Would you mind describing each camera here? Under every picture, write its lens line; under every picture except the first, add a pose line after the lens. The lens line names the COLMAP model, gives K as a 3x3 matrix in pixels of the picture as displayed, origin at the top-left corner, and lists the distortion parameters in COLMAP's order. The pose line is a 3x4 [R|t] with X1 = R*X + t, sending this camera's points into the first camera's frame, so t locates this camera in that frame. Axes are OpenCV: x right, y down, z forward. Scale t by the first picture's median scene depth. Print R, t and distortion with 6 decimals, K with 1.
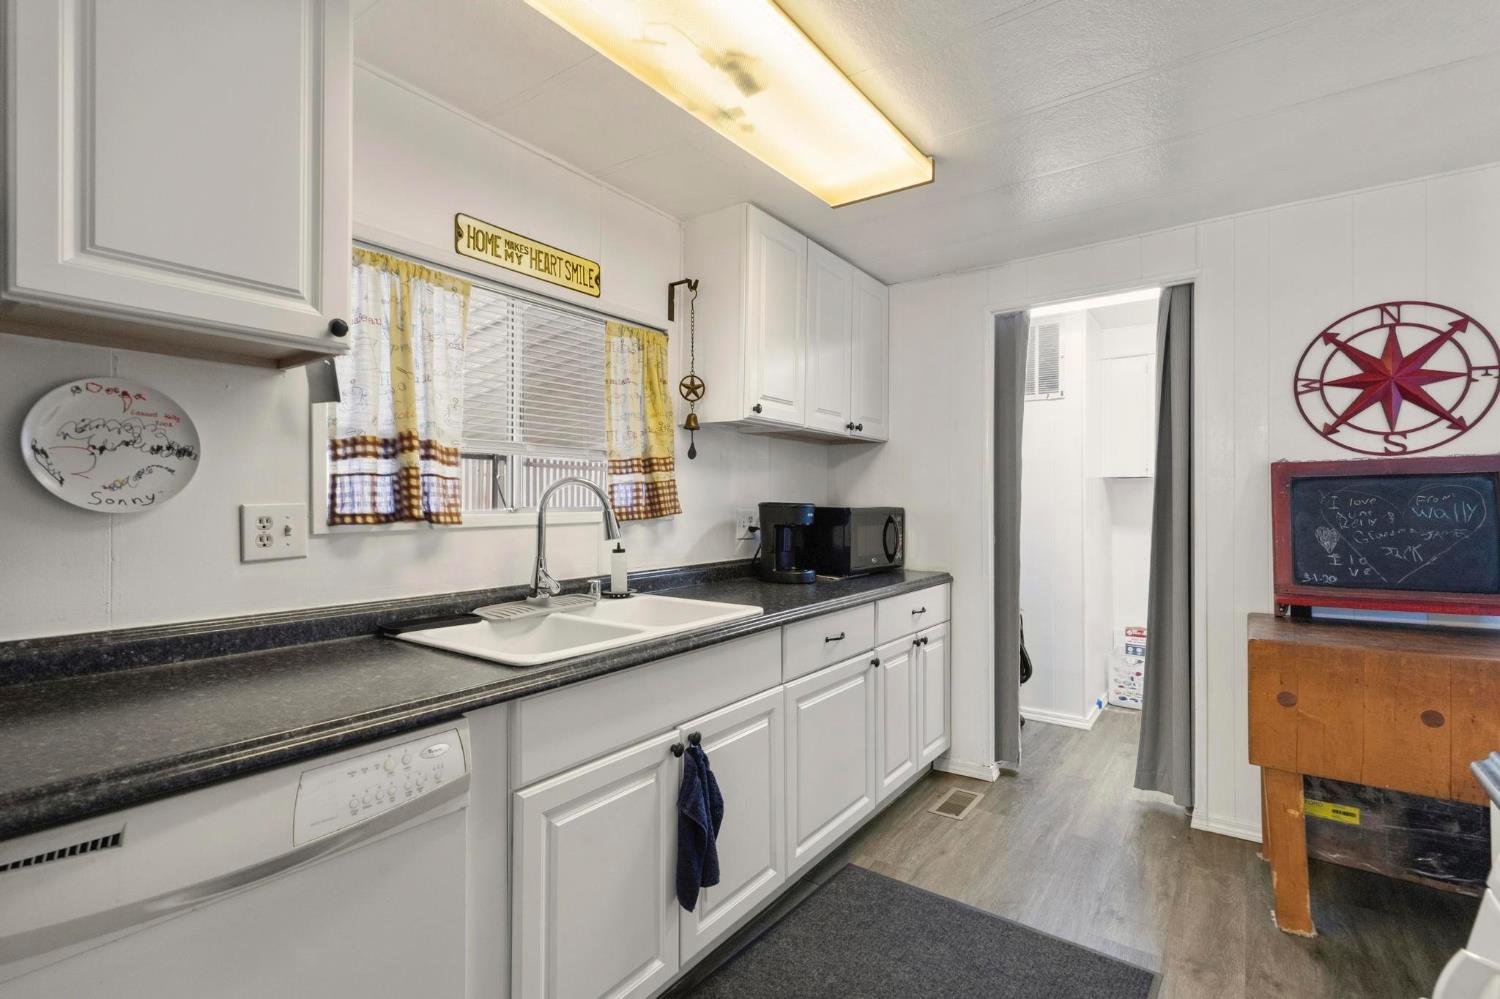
lens RADIAL K [[683.1, 0, 751.6], [0, 683.1, 502.3], [0, 0, 1]] dist [0.004414, -0.000361]
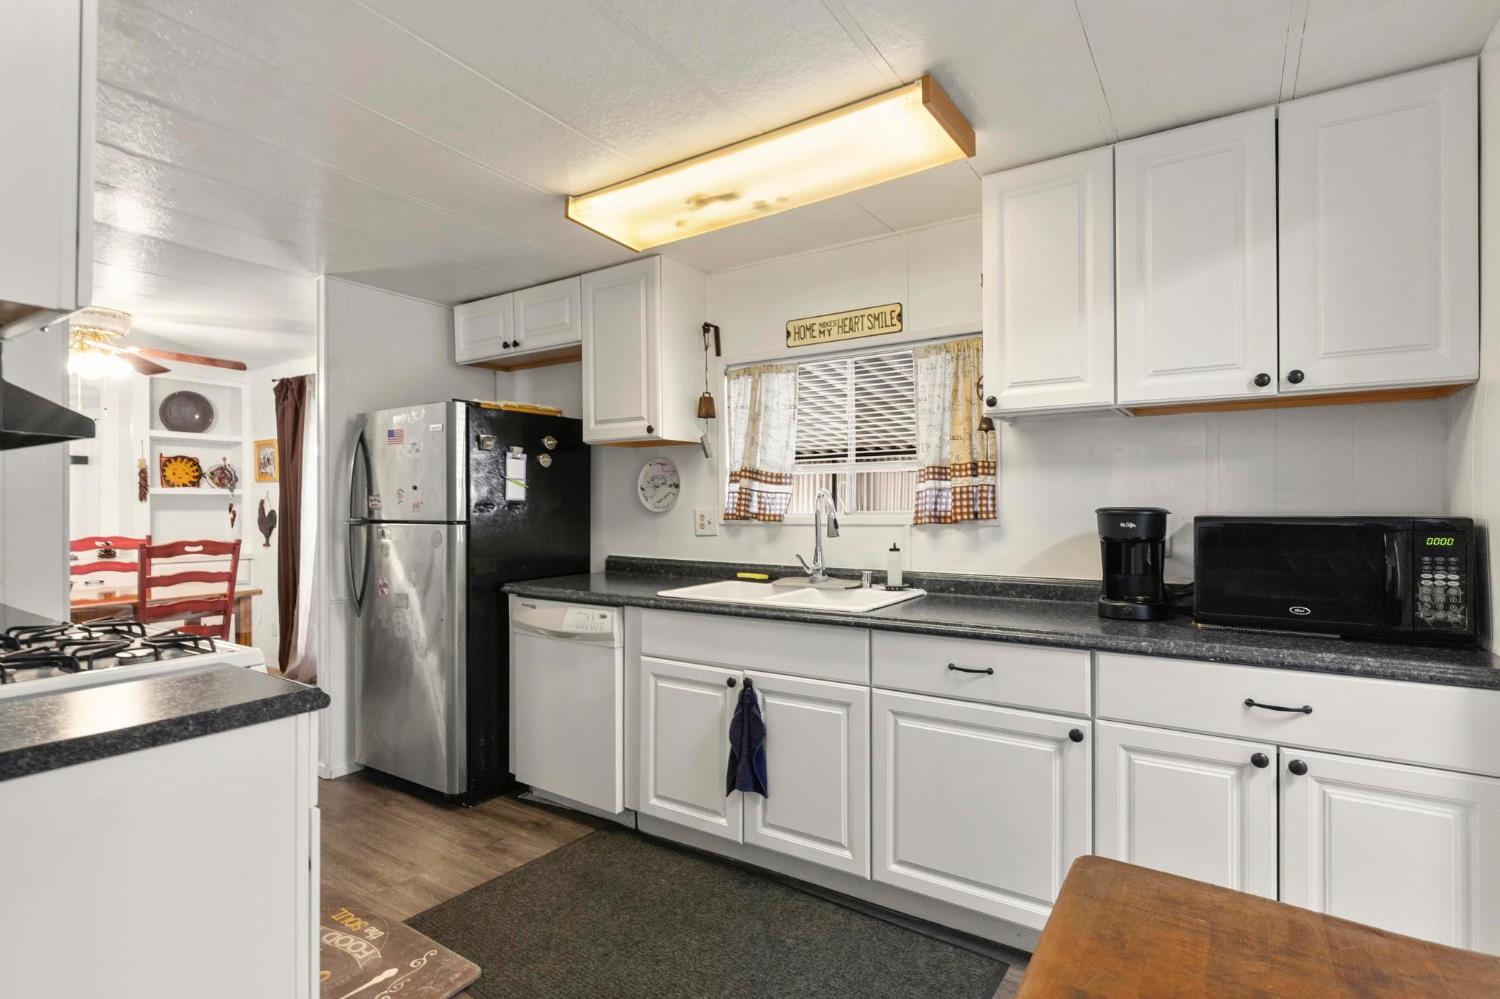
lens RADIAL K [[734.4, 0, 768.0], [0, 734.4, 503.2], [0, 0, 1]] dist [-0.003641, -0.000667]
pose [[0.059549, -0.001613, -0.998224, 1.230337], [0.004428, 0.999989, -0.001352, -0.007993], [0.998216, -0.004340, 0.059556, 0.850751]]
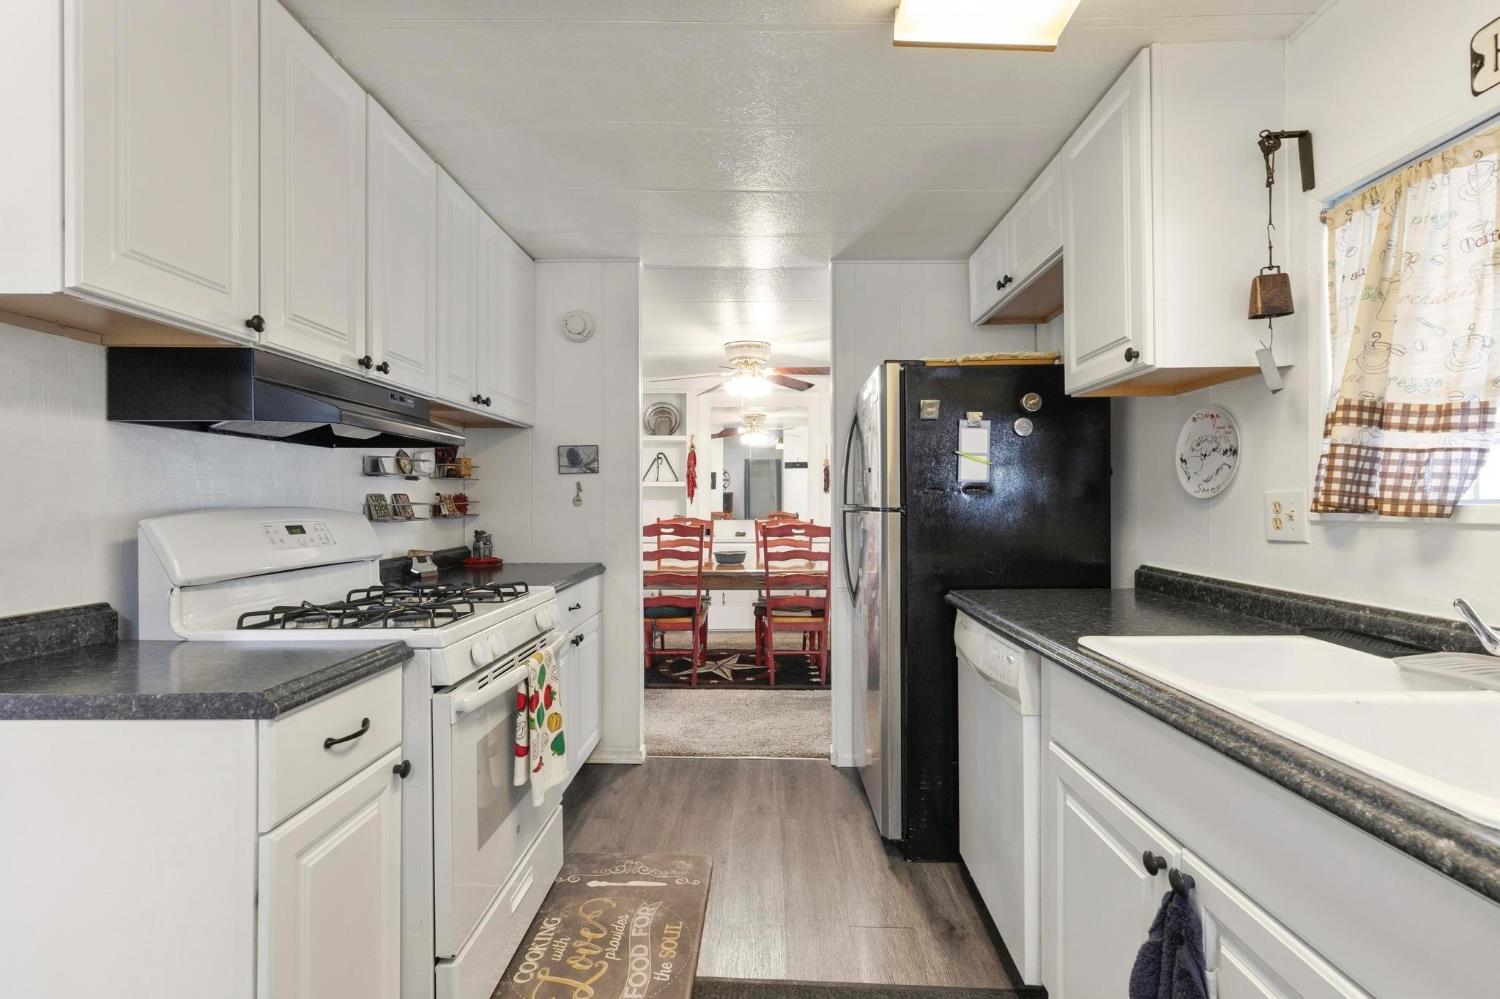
lens RADIAL K [[683.1, 0, 751.6], [0, 683.1, 502.3], [0, 0, 1]] dist [0.004414, -0.000361]
pose [[-0.822312, 0.004101, -0.569022, 0.498031], [0.004793, 0.999988, 0.000279, 0.013512], [0.569017, -0.002498, -0.822322, 1.138585]]
